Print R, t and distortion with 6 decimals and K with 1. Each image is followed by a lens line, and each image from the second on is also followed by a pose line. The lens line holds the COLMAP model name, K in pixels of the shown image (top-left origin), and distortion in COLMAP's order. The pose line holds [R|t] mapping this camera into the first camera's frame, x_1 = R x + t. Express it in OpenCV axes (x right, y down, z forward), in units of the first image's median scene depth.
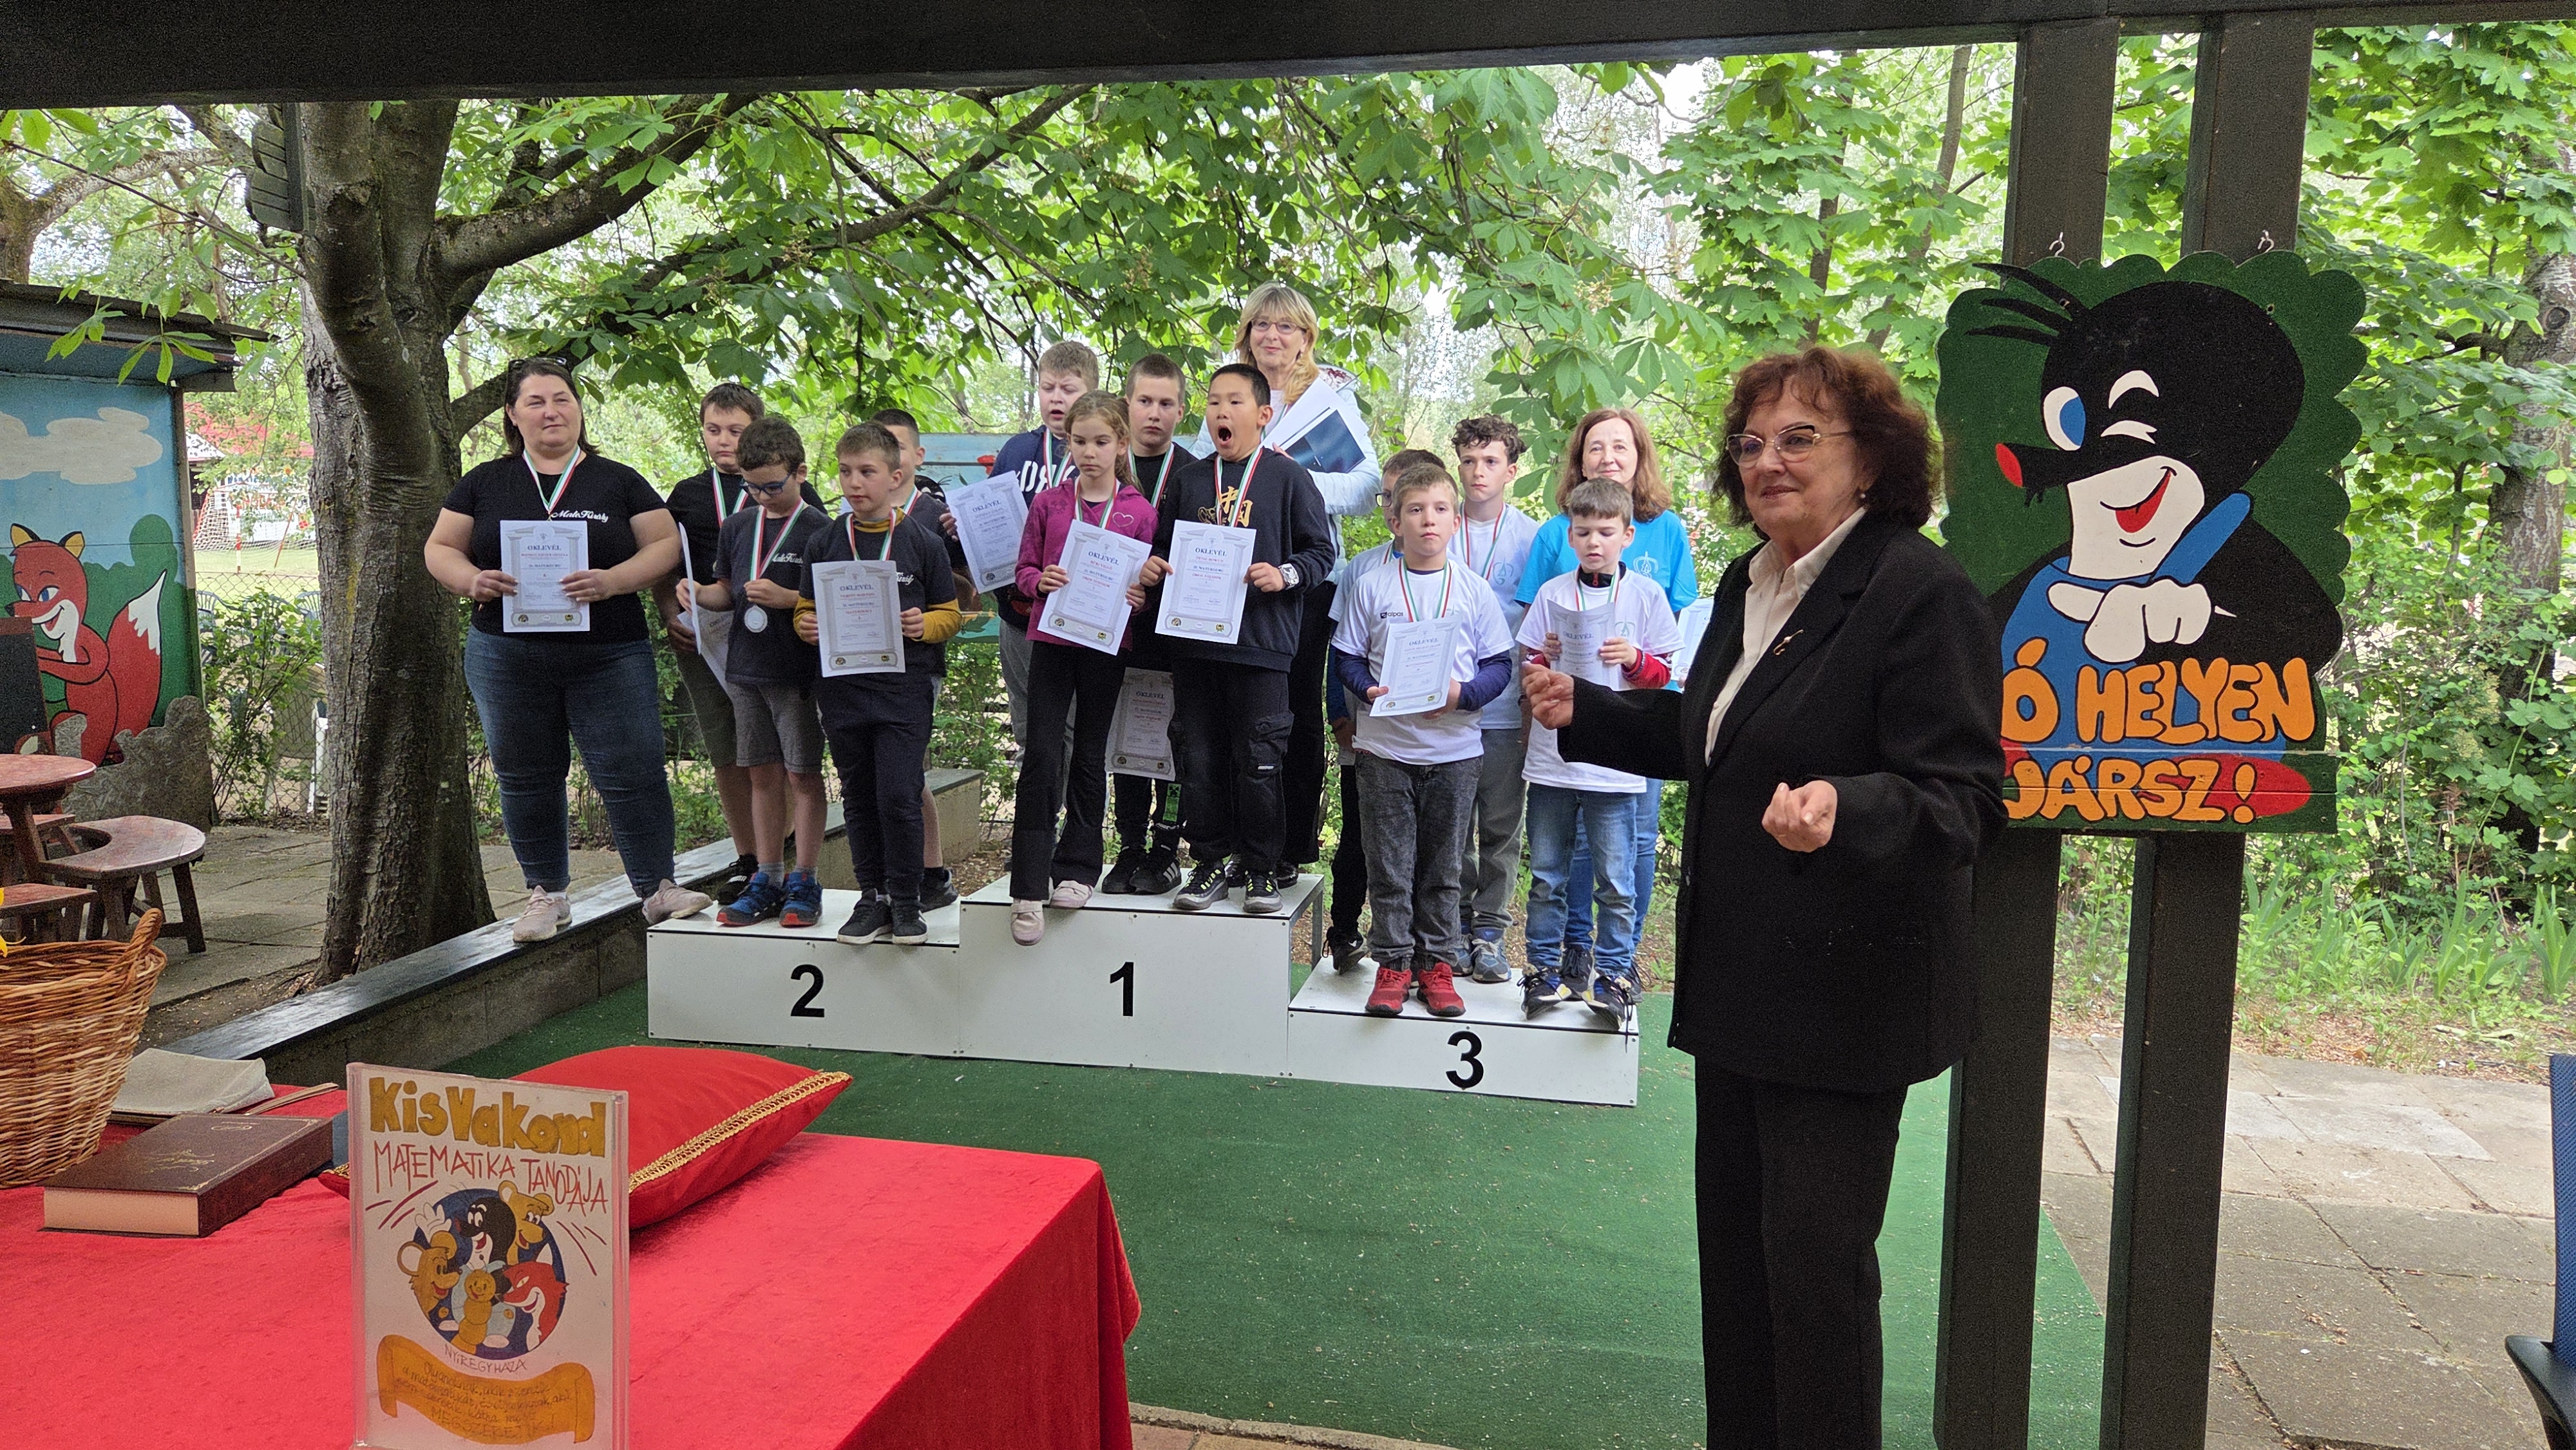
lens RADIAL K [[1715.8, 0, 1289.3], [0, 1715.8, 720.6], [0, 0, 1]] dist [0.061358, -0.049965]
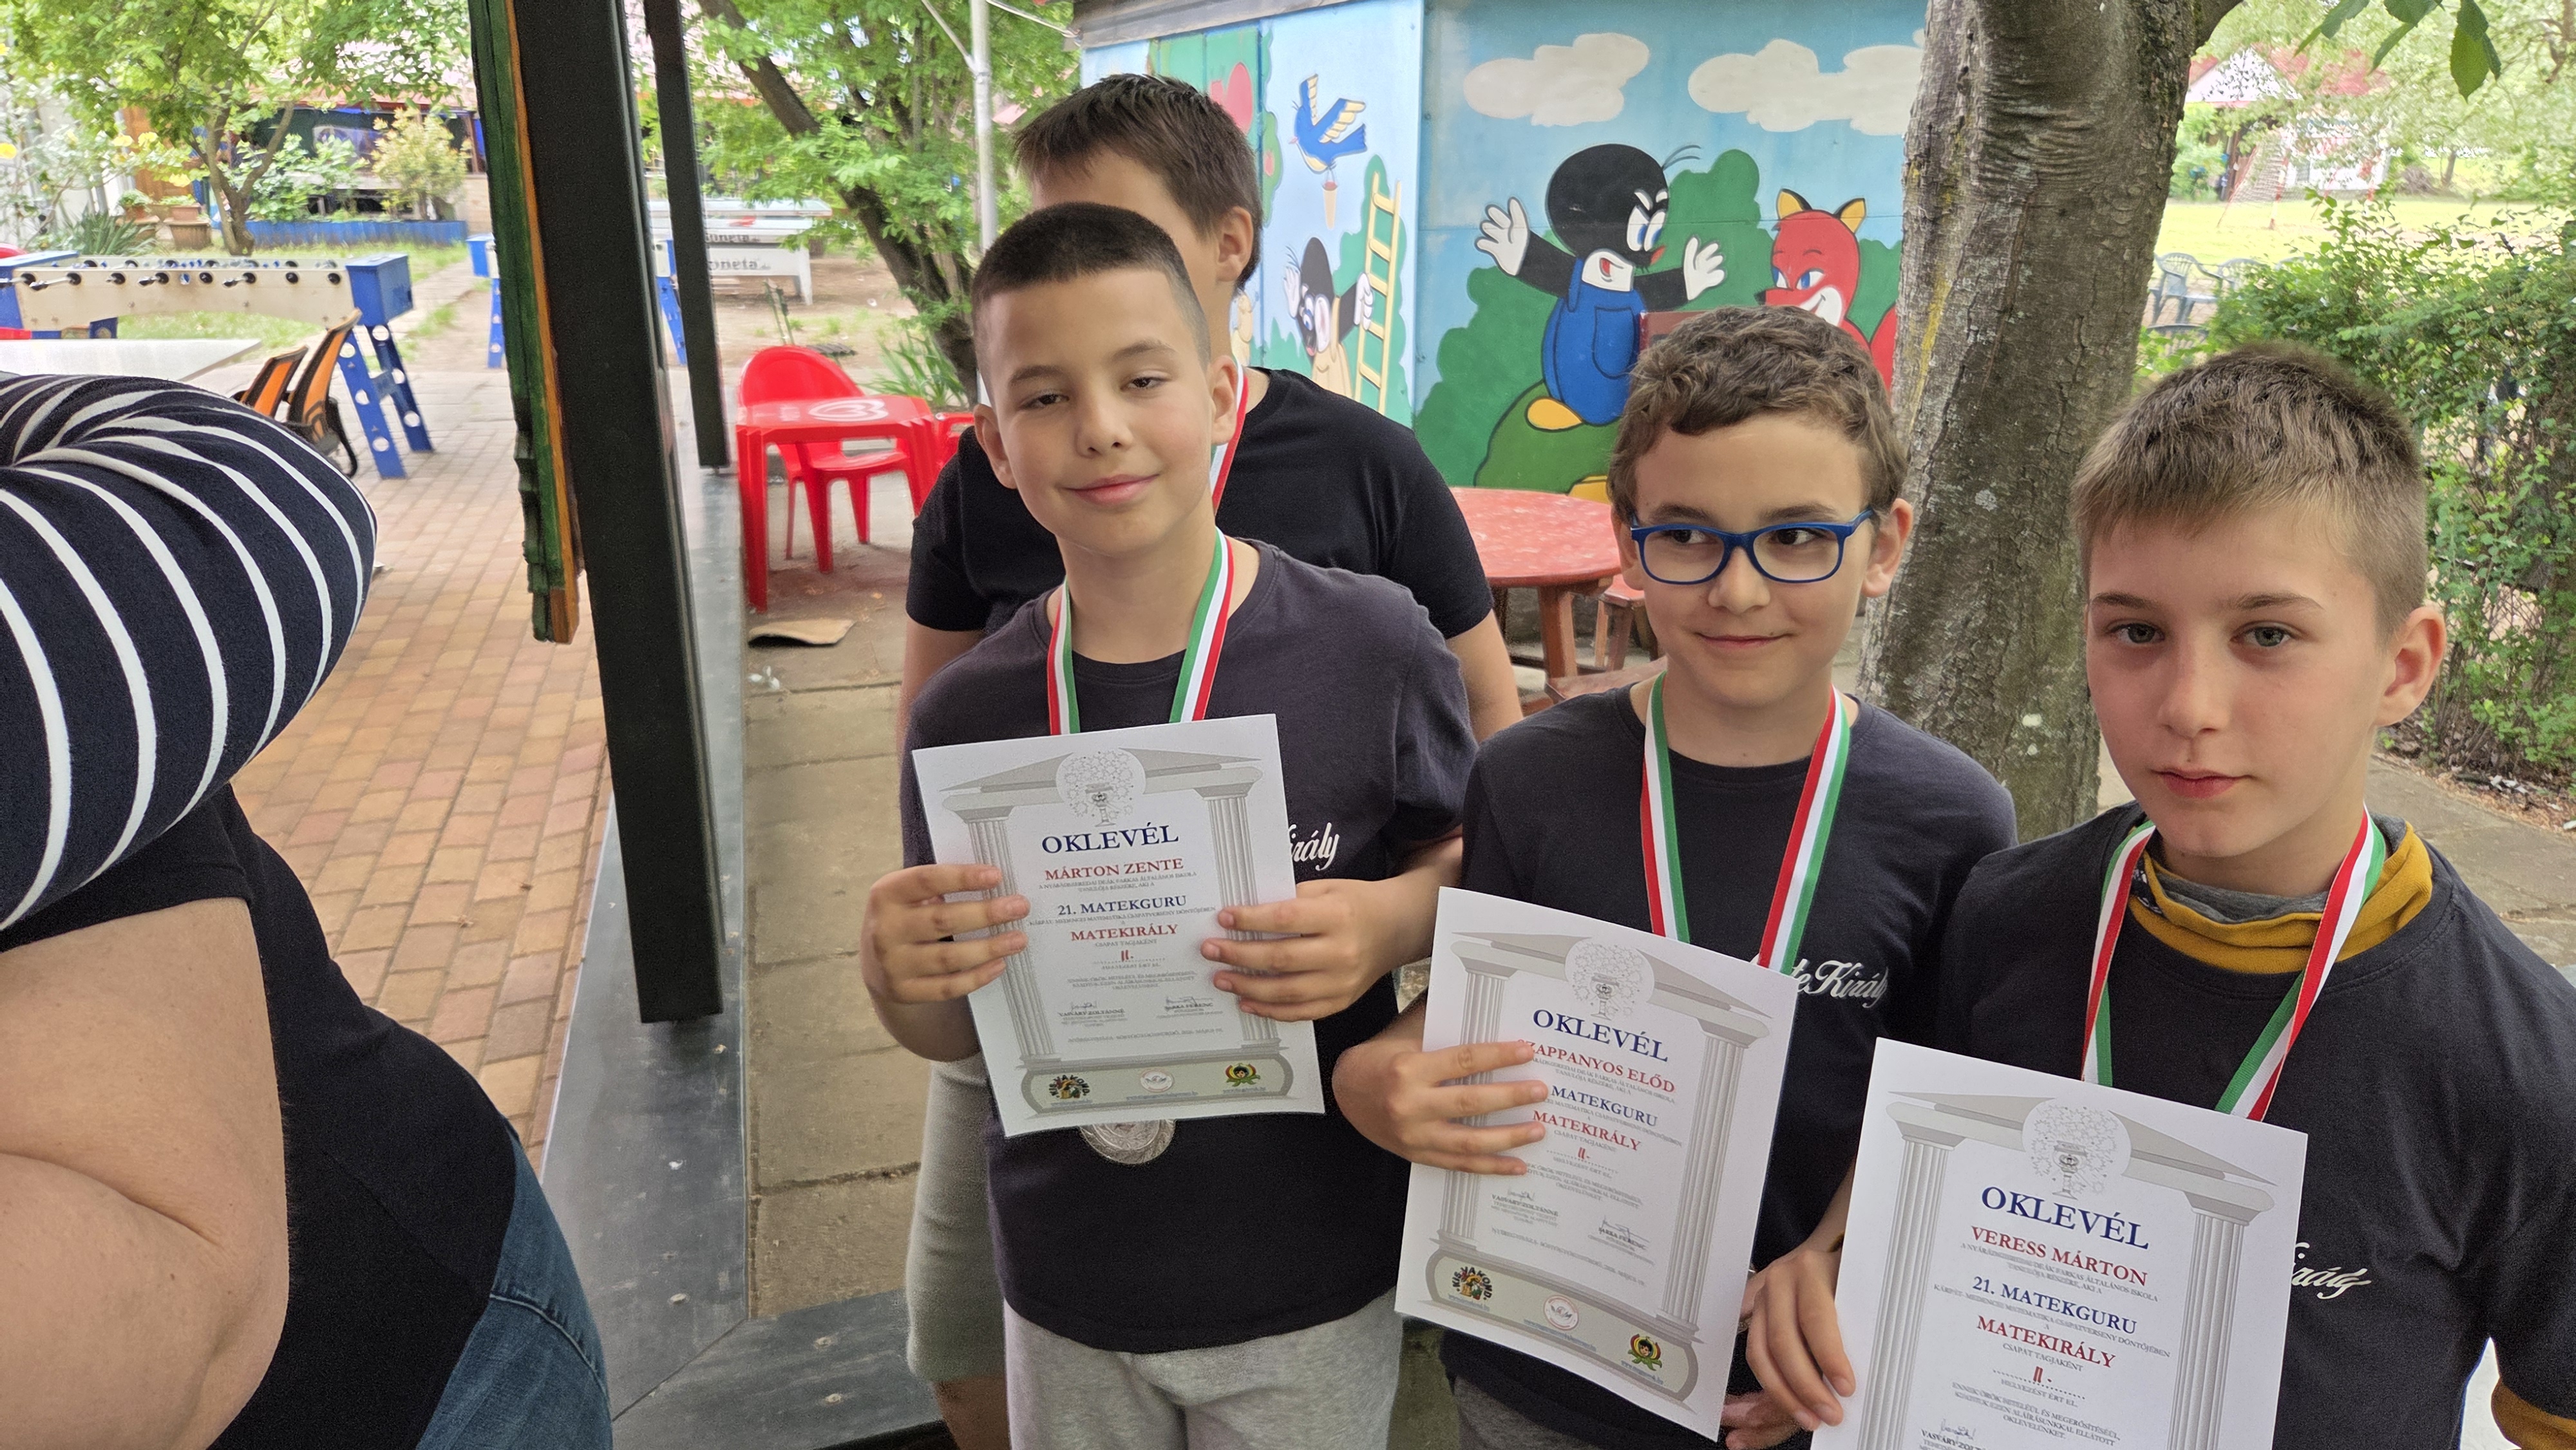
lens RADIAL K [[1759.9, 0, 1292.3], [0, 1759.9, 685.4], [0, 0, 1]] dist [0.002736, 0.000931]
pose [[0.490045, 0.244423, -0.836728, -0.354072], [-0.098316, 0.969257, 0.225556, -0.166556], [0.866135, -0.028269, 0.499010, 1.274973]]
